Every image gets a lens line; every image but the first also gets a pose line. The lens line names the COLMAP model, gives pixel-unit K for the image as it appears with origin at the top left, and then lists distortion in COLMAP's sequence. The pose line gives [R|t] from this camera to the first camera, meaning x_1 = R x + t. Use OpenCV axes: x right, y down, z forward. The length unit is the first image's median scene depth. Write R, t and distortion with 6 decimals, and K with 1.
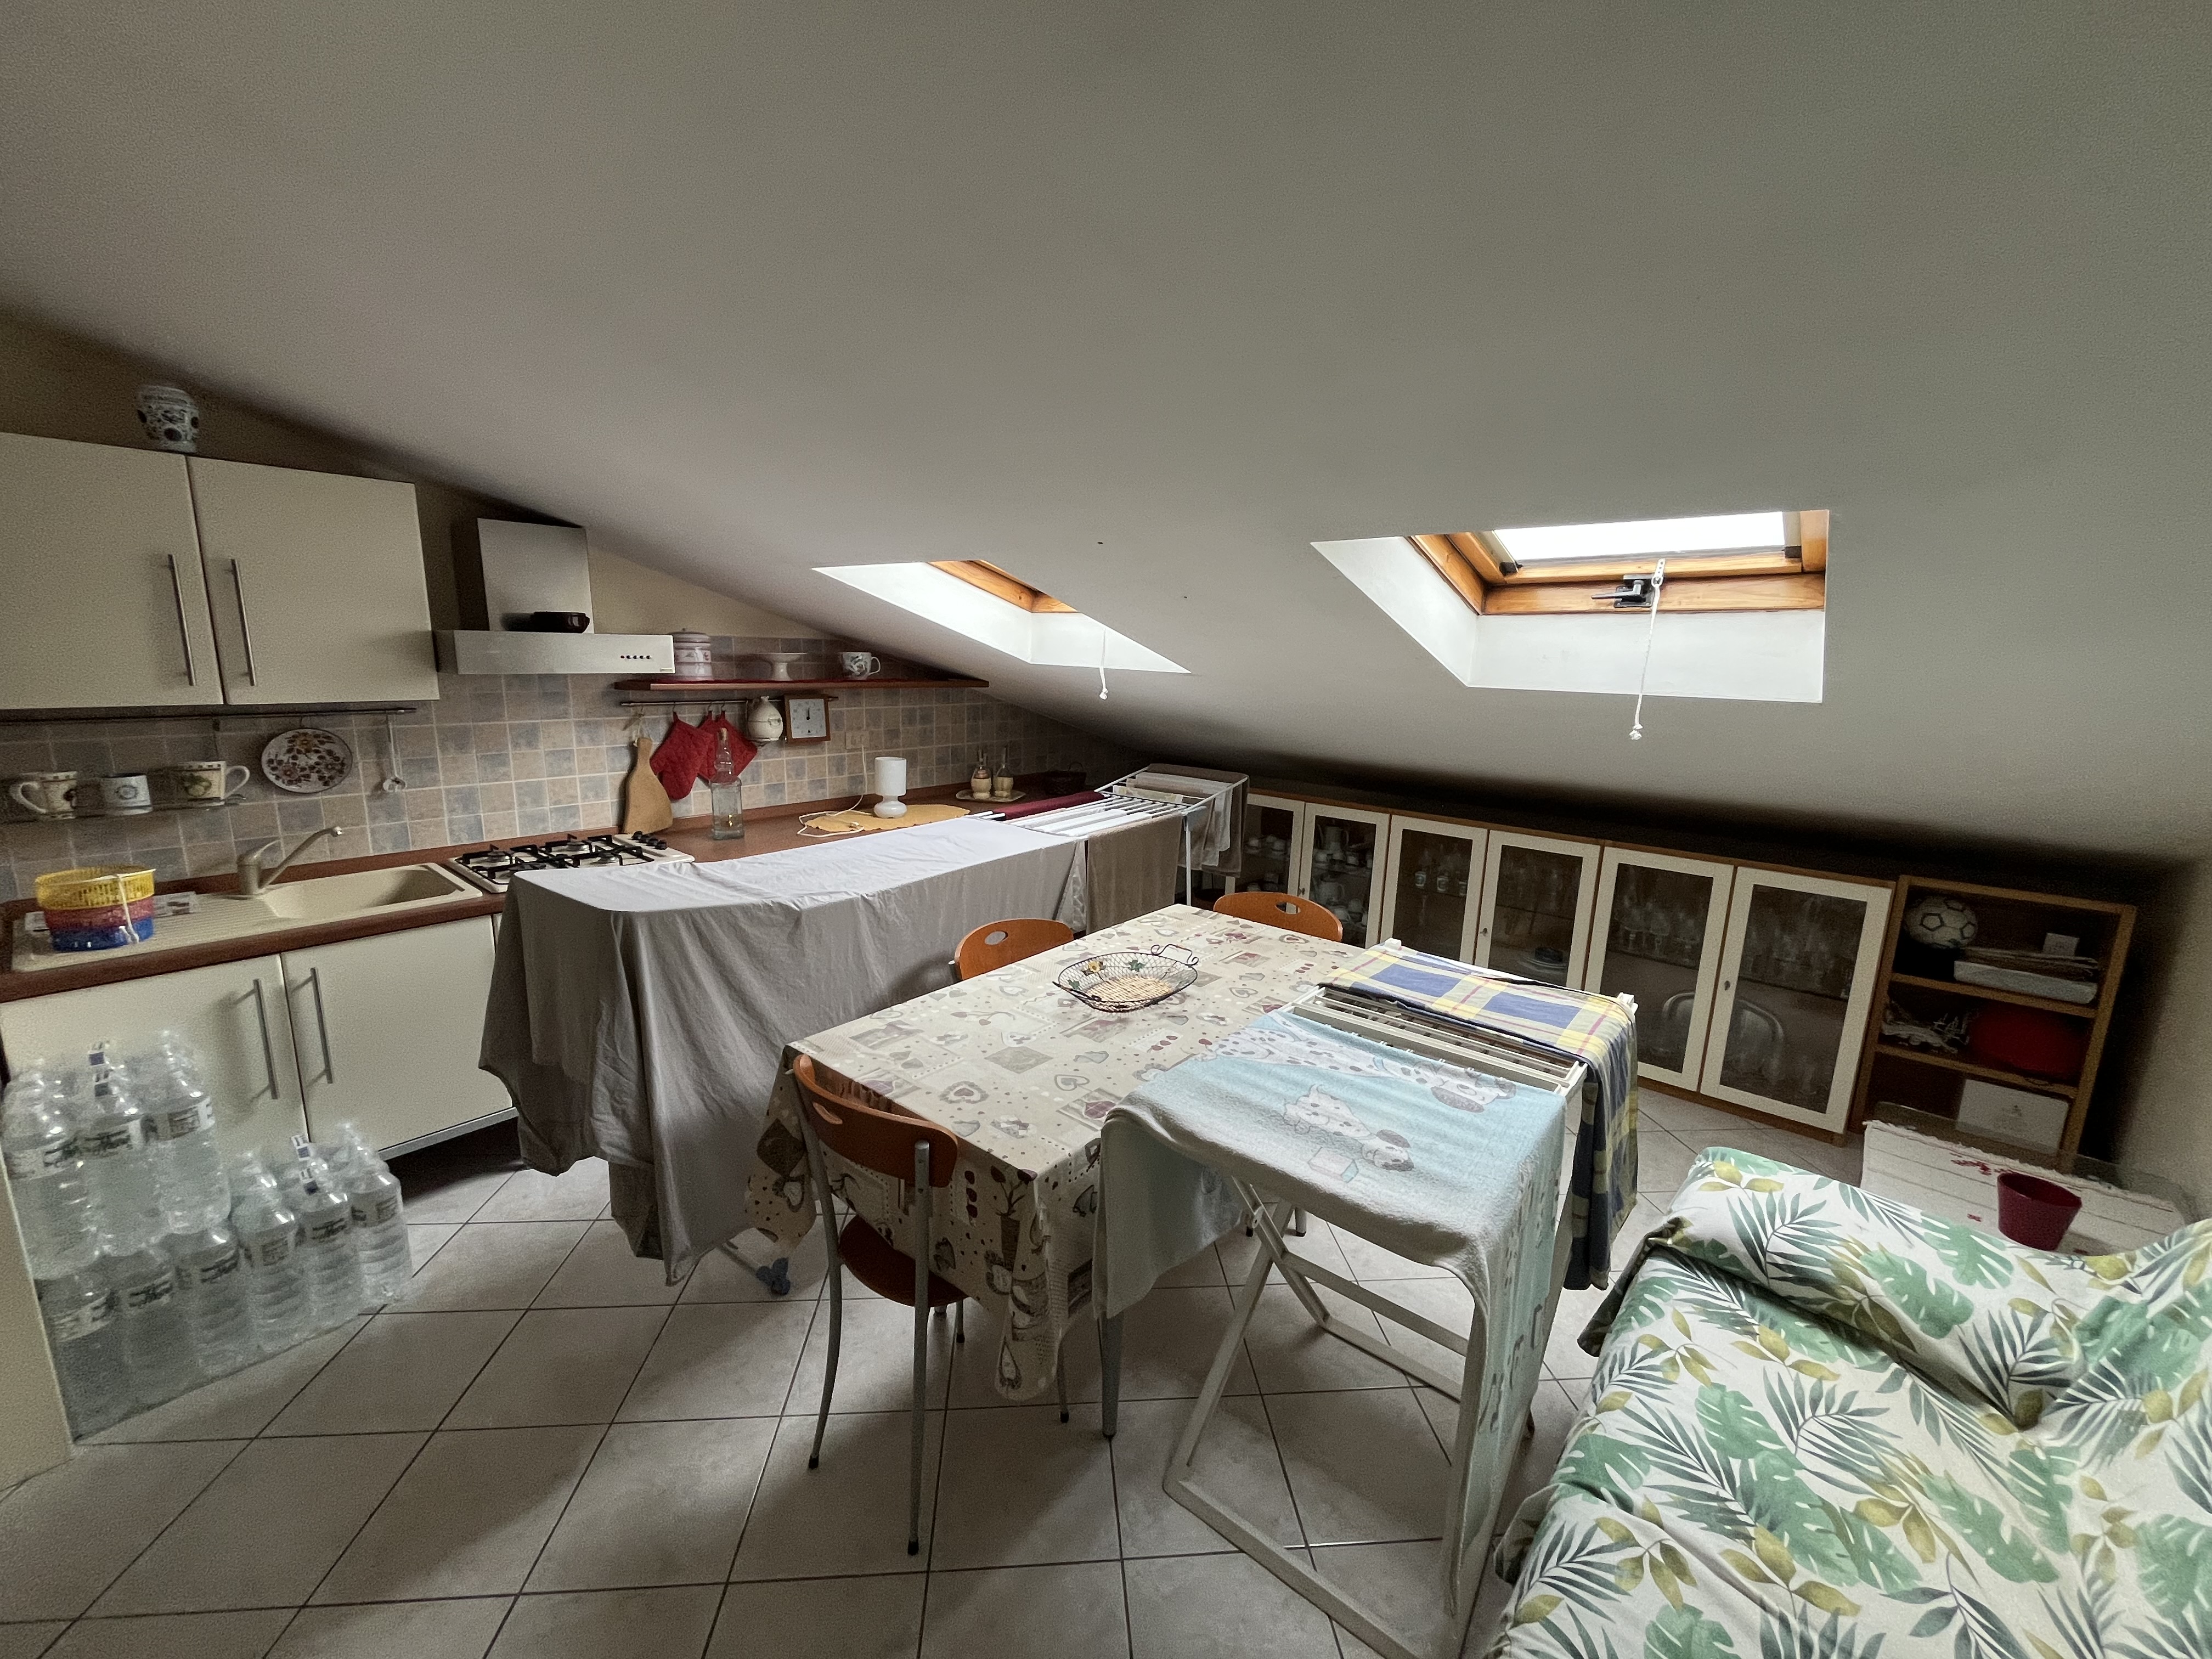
lens RADIAL K [[896.0, 0, 1102.2], [0, 896.0, 830.1], [0, 0, 1]] dist [-0.001439, -0.000878]
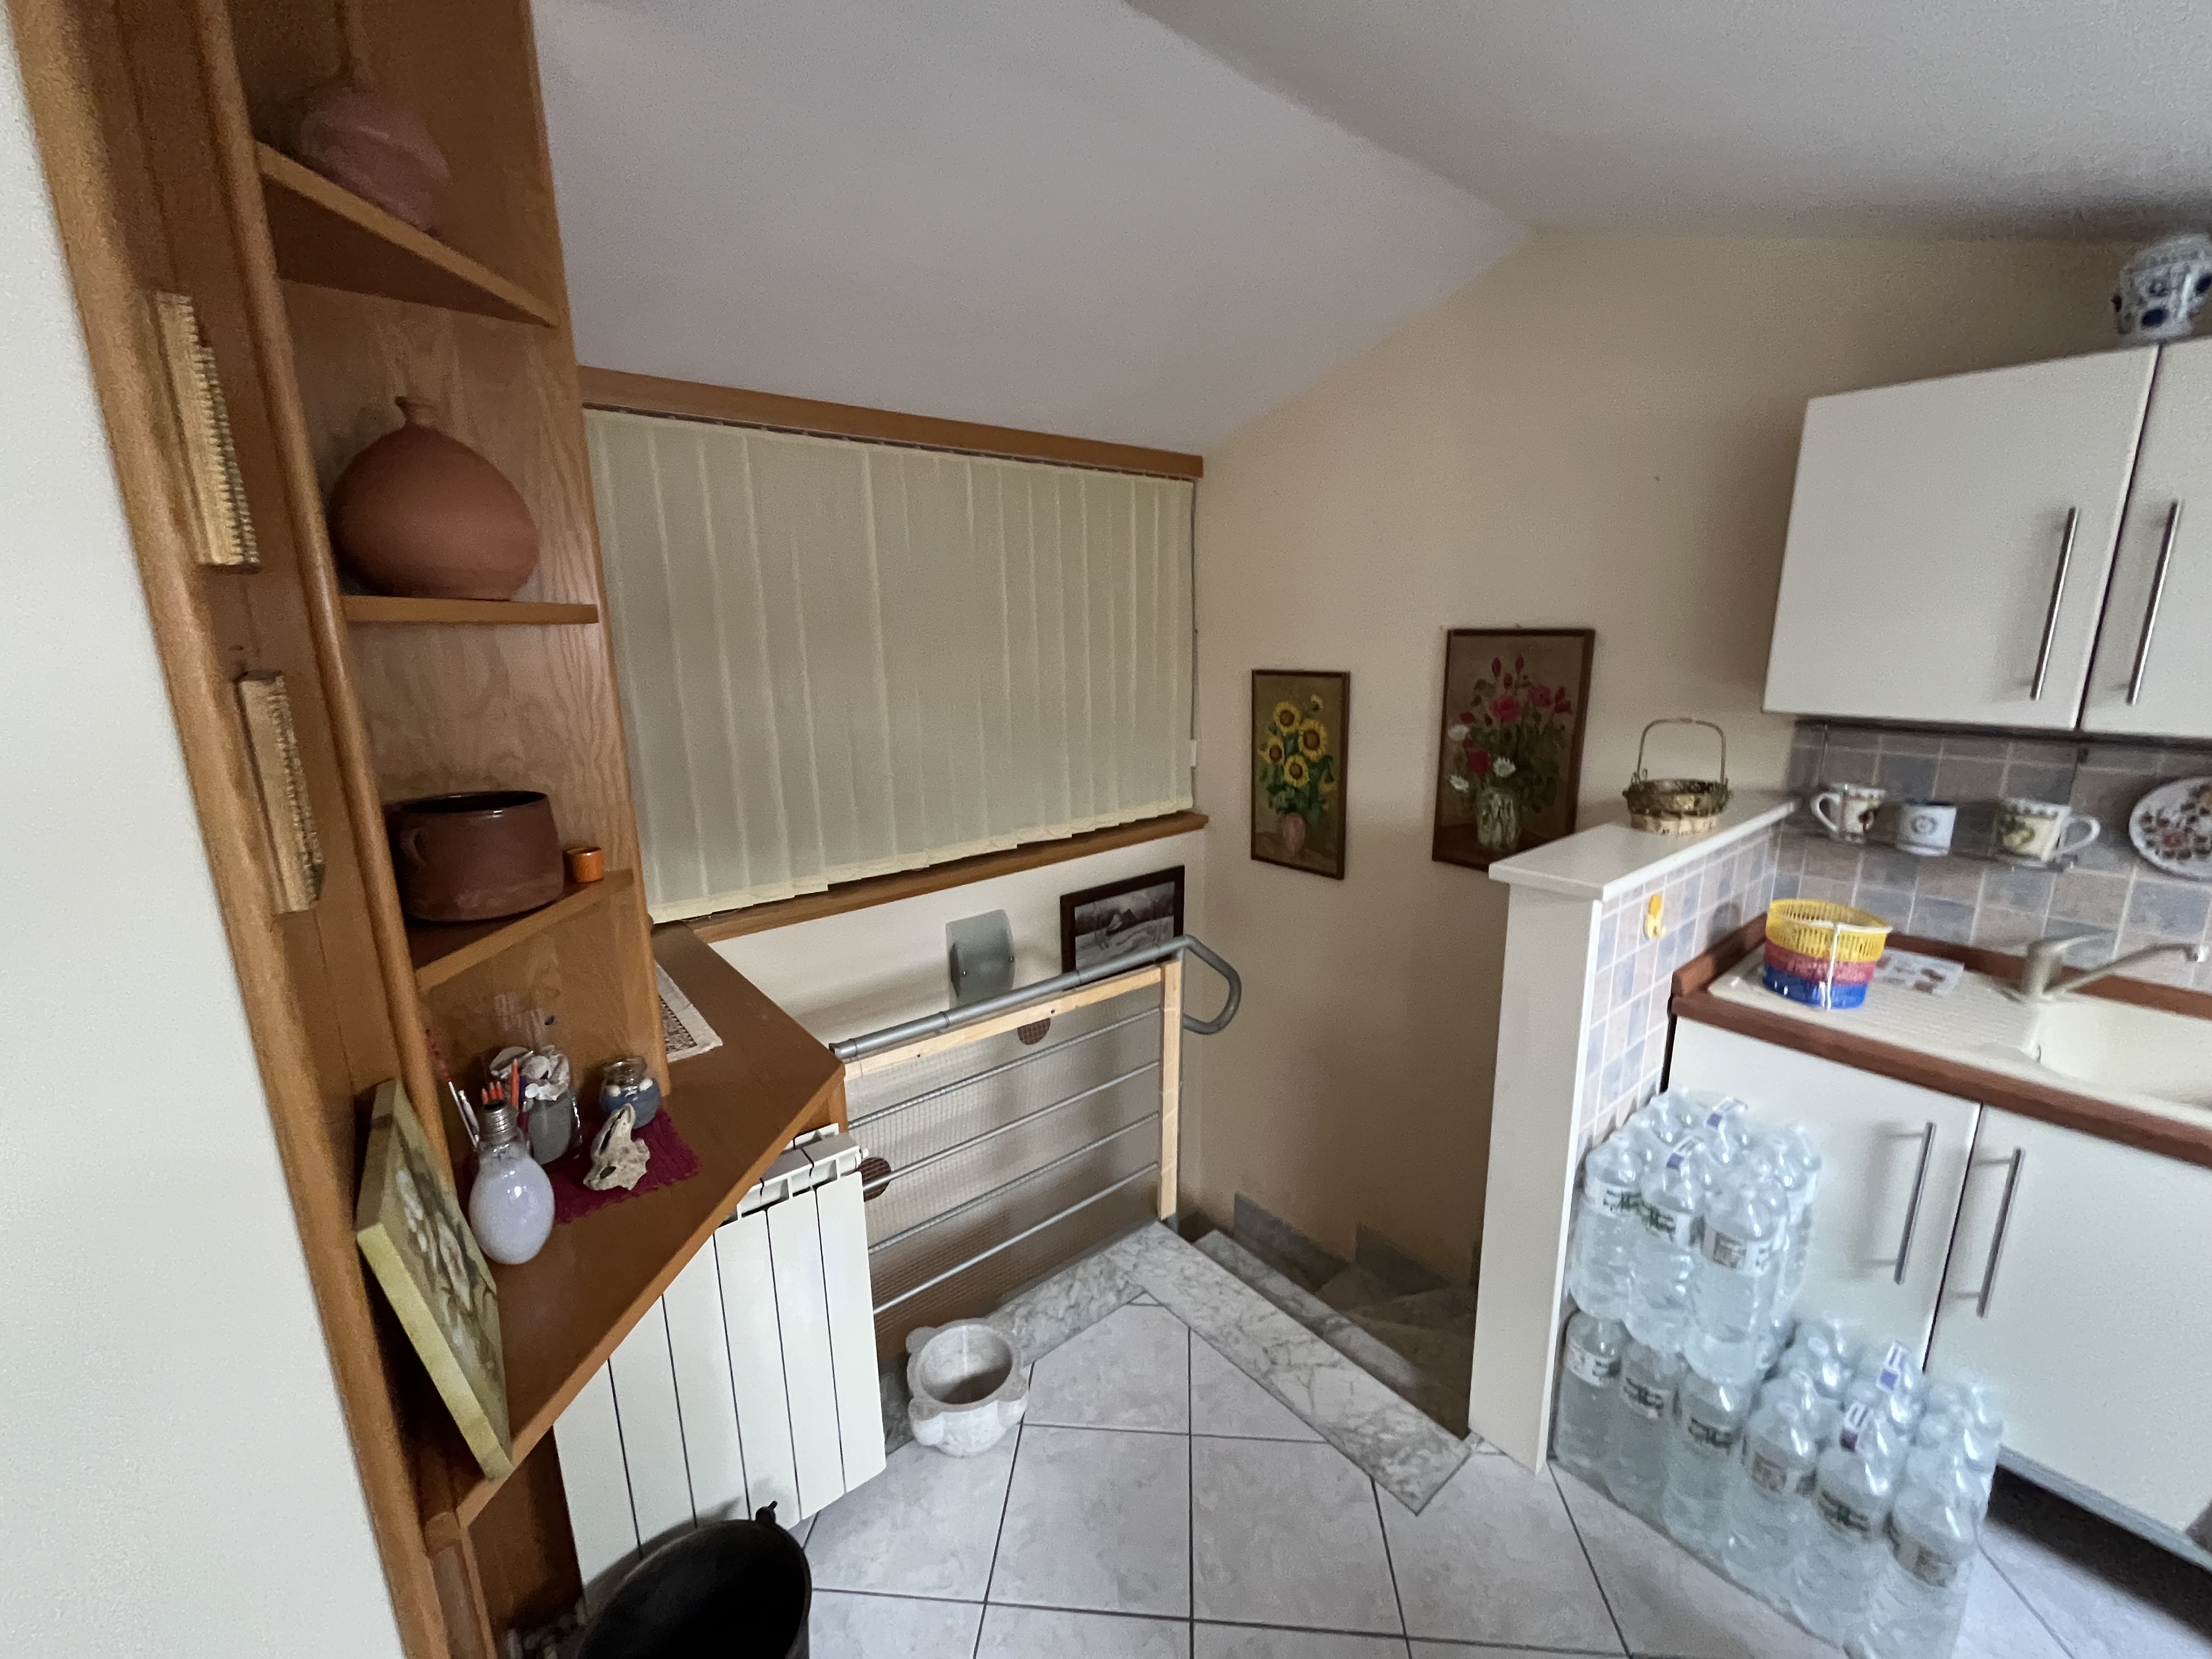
lens RADIAL K [[896.0, 0, 1103.4], [0, 896.0, 821.3], [0, 0, 1]] dist [-0.001439, -0.000878]
pose [[-0.161207, 0.189832, -0.968492, -0.208218], [-0.189472, 0.957119, 0.219141, -0.083831], [0.968562, 0.218829, -0.118326, 0.395180]]
